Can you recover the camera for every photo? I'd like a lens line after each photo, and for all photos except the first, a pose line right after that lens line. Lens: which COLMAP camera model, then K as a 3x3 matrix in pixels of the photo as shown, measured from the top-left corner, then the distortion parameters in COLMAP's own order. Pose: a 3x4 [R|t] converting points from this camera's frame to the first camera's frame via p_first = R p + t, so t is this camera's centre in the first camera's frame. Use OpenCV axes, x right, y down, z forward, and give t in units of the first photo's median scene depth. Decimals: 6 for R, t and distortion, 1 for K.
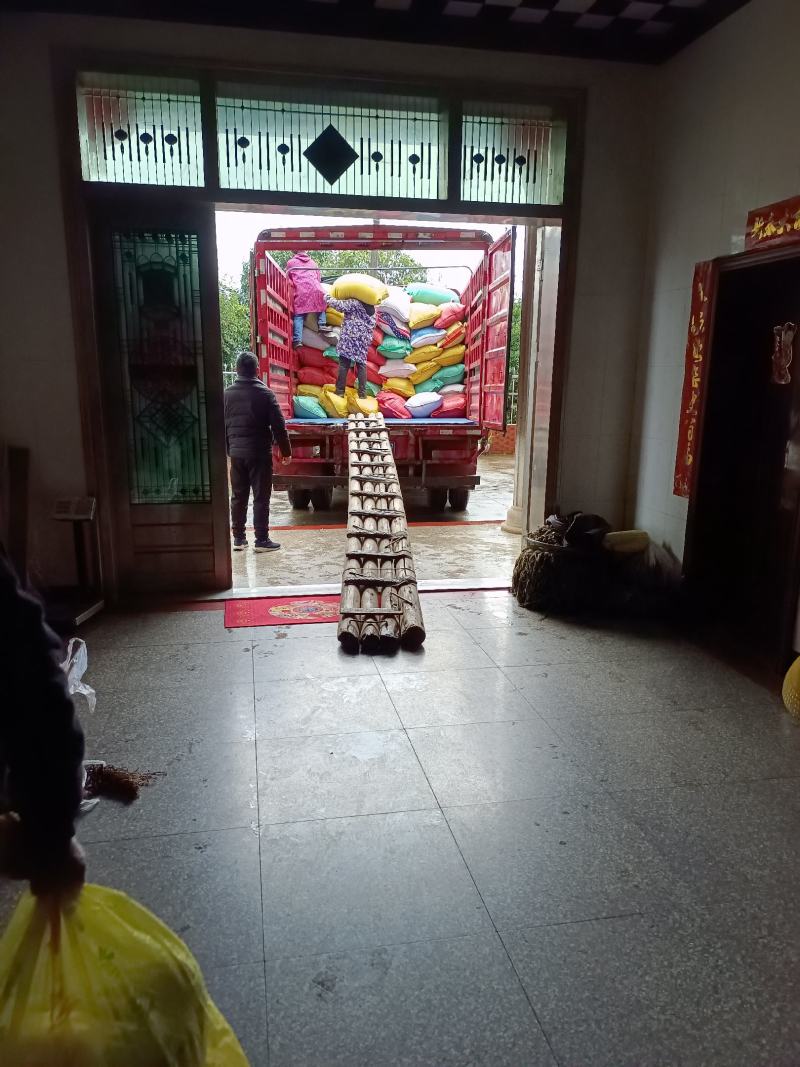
lens RADIAL K [[823.9, 0, 396.3], [0, 823.9, 569.8], [0, 0, 1]] dist [-0.006762, -0.001110]
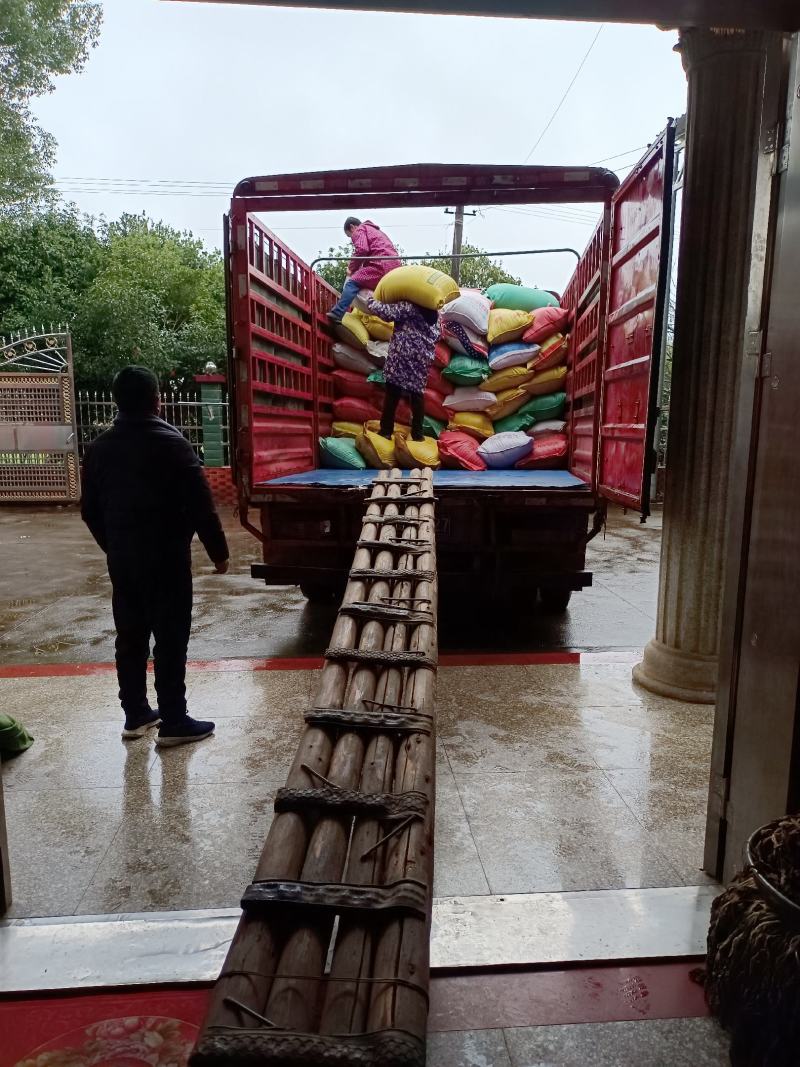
lens RADIAL K [[917.3, 0, 374.2], [0, 917.3, 555.9], [0, 0, 1]] dist [0.045556, -0.000871]
pose [[0.992934, 0.016057, -0.117578, 0.016941], [-0.024331, 0.997301, -0.069275, -0.058324], [0.116148, 0.071646, 0.990644, 0.239837]]
